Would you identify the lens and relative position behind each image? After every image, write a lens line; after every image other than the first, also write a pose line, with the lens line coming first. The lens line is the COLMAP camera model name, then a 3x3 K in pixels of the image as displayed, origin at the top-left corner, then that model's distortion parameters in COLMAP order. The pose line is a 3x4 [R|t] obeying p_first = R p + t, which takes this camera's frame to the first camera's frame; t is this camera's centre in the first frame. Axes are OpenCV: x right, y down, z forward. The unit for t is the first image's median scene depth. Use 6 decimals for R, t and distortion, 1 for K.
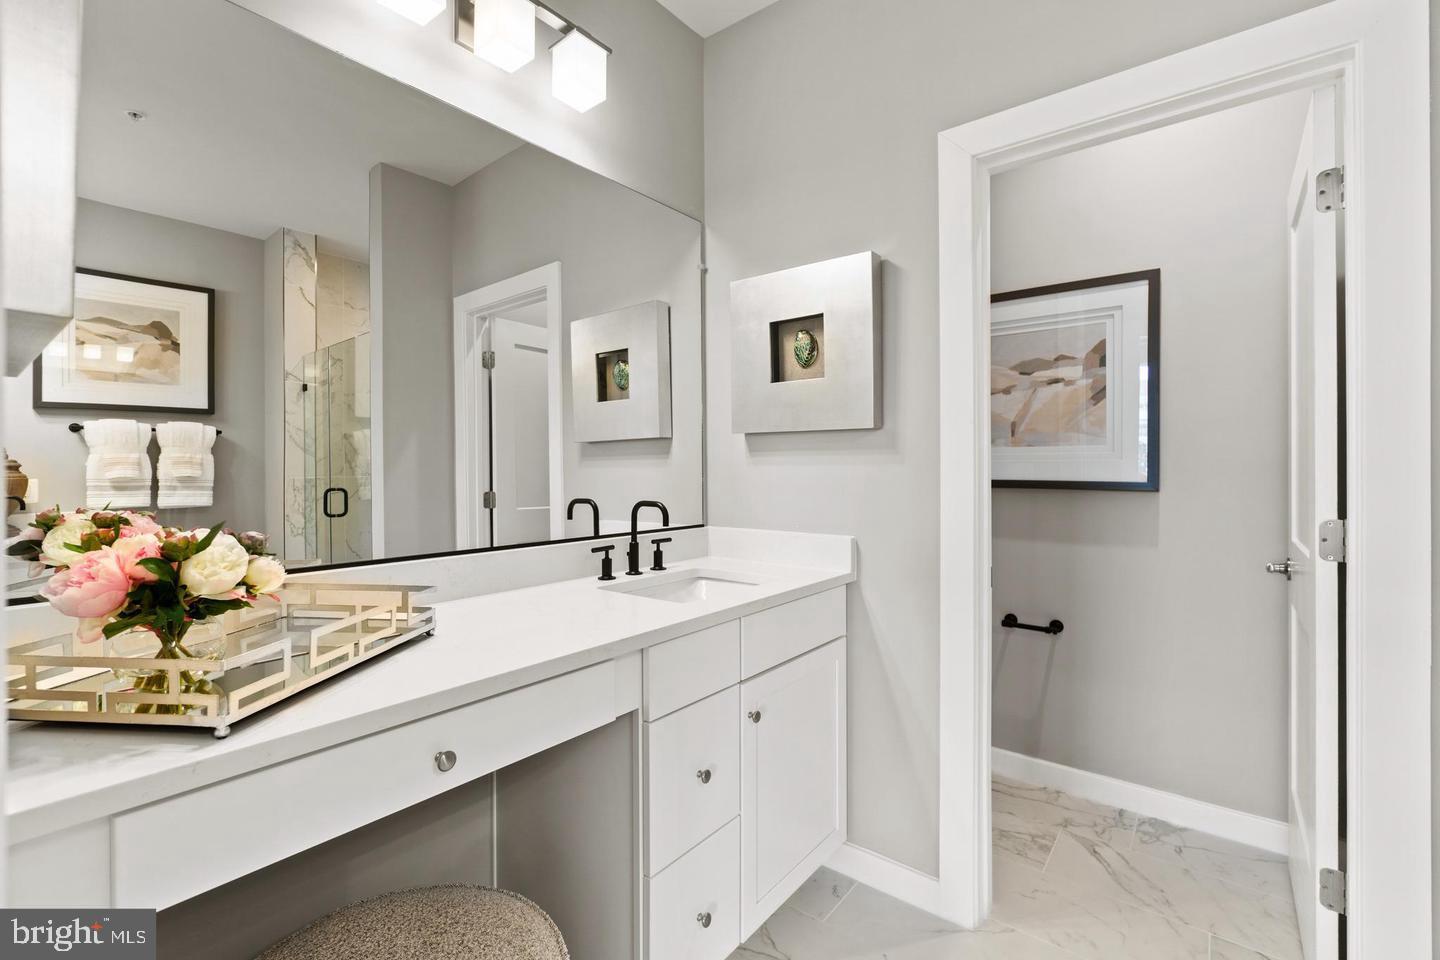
lens RADIAL K [[624.5, 0, 724.2], [0, 624.5, 473.7], [0, 0, 1]] dist [-0.005383, 0.000682]
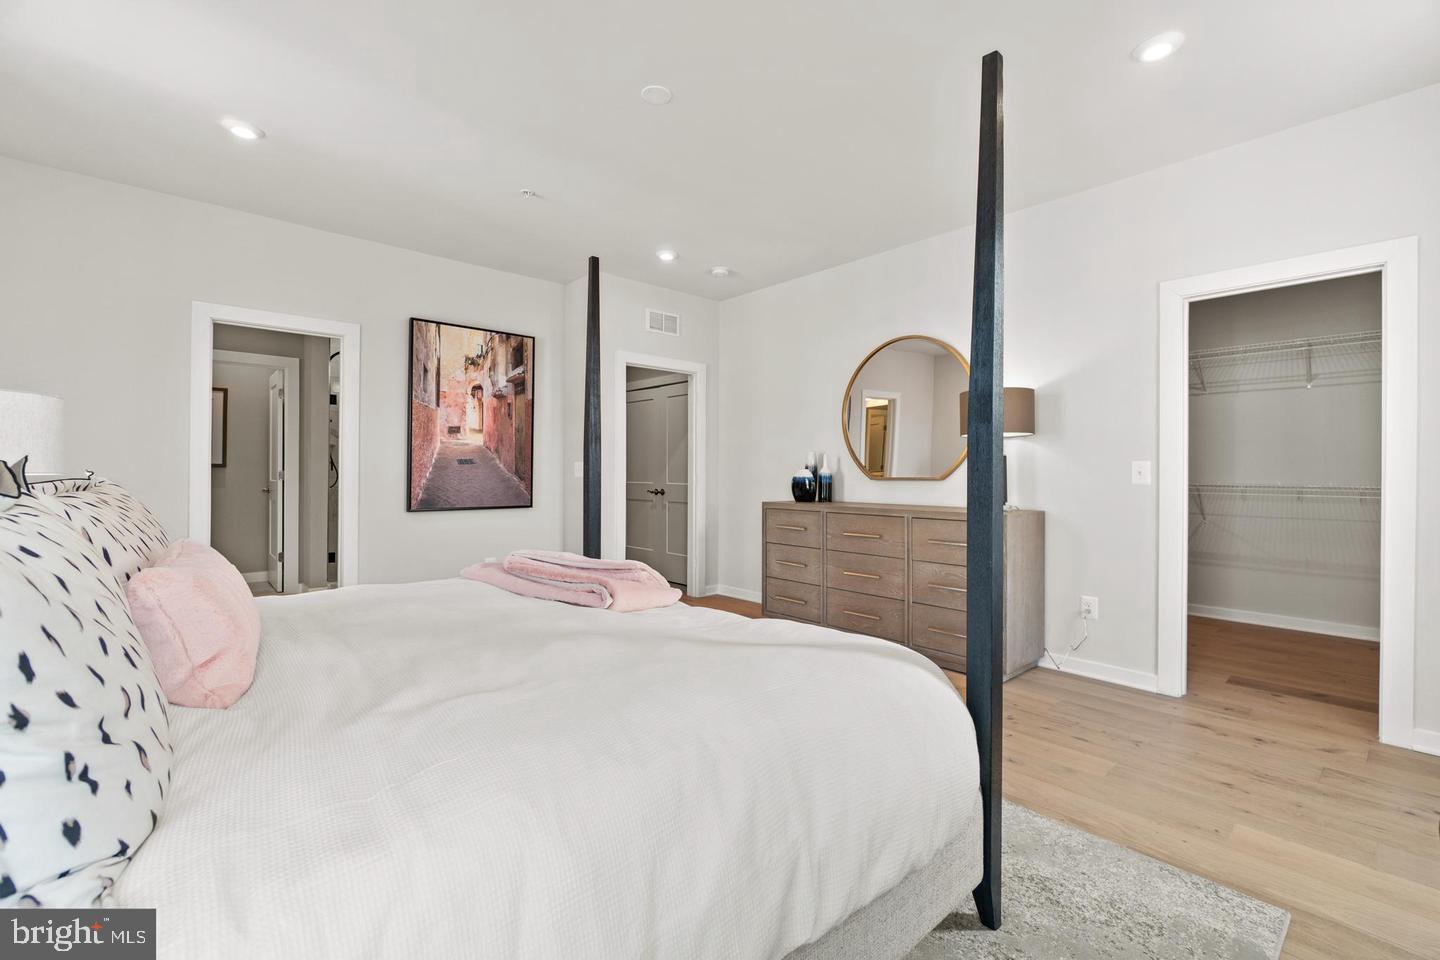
lens RADIAL K [[624.5, 0, 719.7], [0, 624.5, 476.1], [0, 0, 1]] dist [-0.005383, 0.000682]
pose [[0.173349, -0.002457, 0.984857, -1.922126], [-0.001538, 0.999995, 0.002766, 0.067606], [-0.984859, -0.001994, 0.173344, -1.917968]]
